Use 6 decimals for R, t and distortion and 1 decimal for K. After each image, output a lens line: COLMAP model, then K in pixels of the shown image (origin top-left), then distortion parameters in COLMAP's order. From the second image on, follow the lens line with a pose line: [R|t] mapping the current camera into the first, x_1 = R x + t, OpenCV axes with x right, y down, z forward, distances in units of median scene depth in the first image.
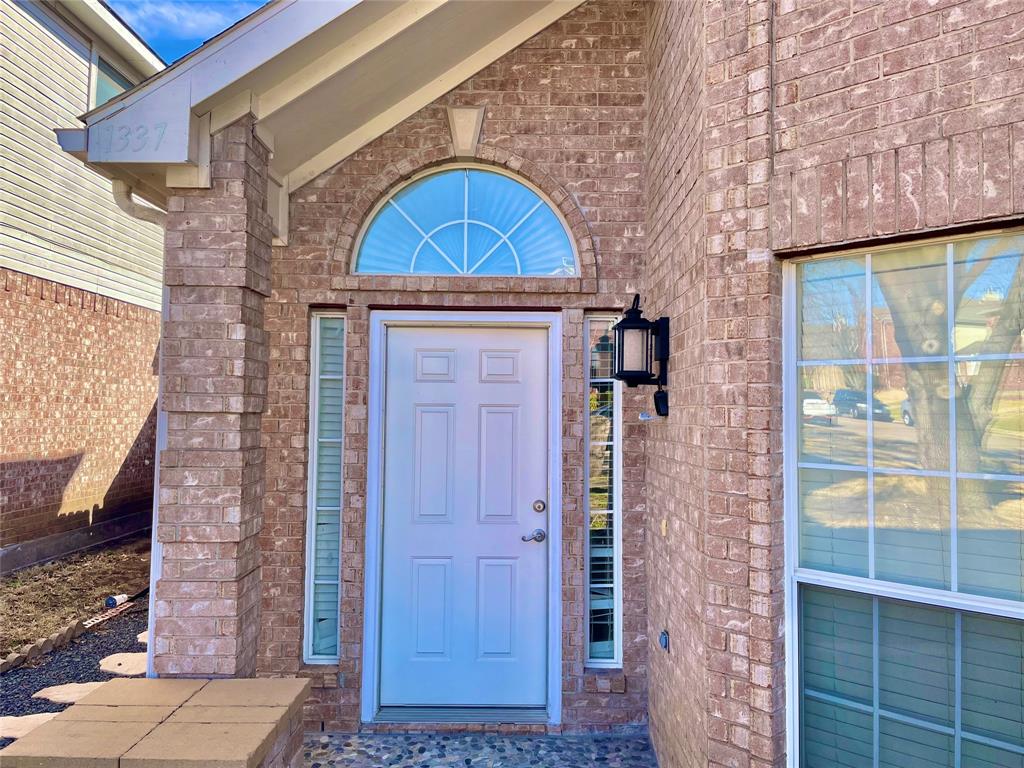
lens RADIAL K [[782.1, 0, 515.9], [0, 782.1, 391.1], [0, 0, 1]] dist [0.084851, -0.118652]
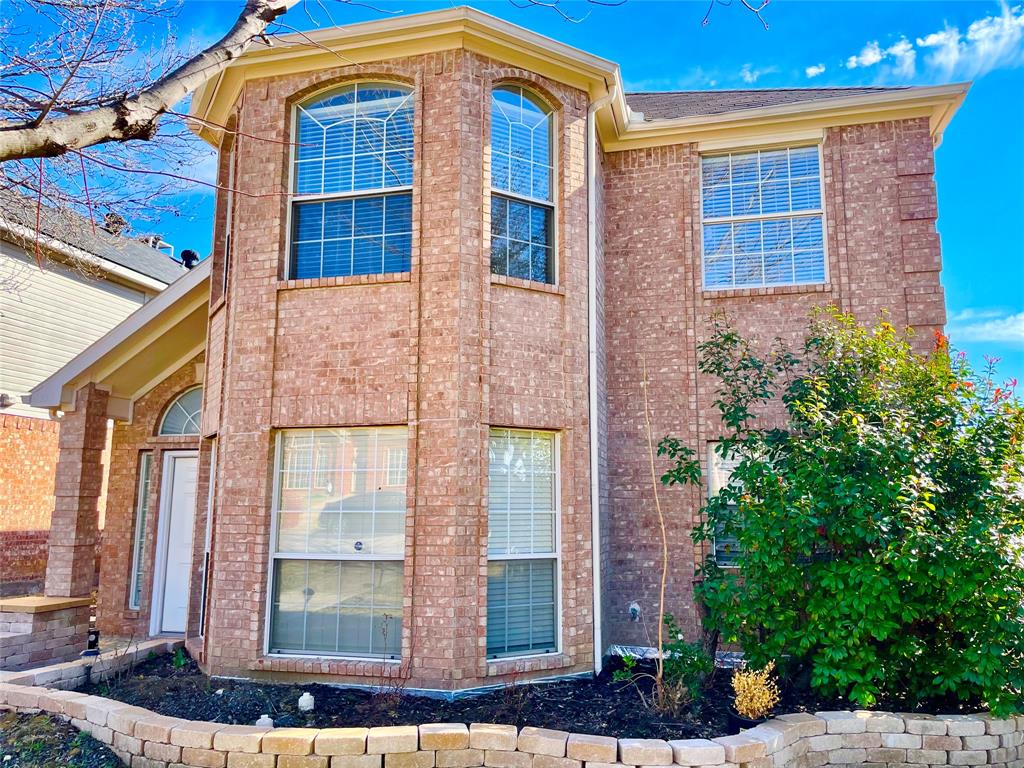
lens RADIAL K [[782.1, 0, 515.9], [0, 782.1, 391.1], [0, 0, 1]] dist [0.084851, -0.118652]
pose [[0.980784, -0.049743, -0.188650, 1.535621], [0.025099, 0.991086, -0.130839, 0.060909], [0.193477, 0.123590, 0.973289, -1.286347]]
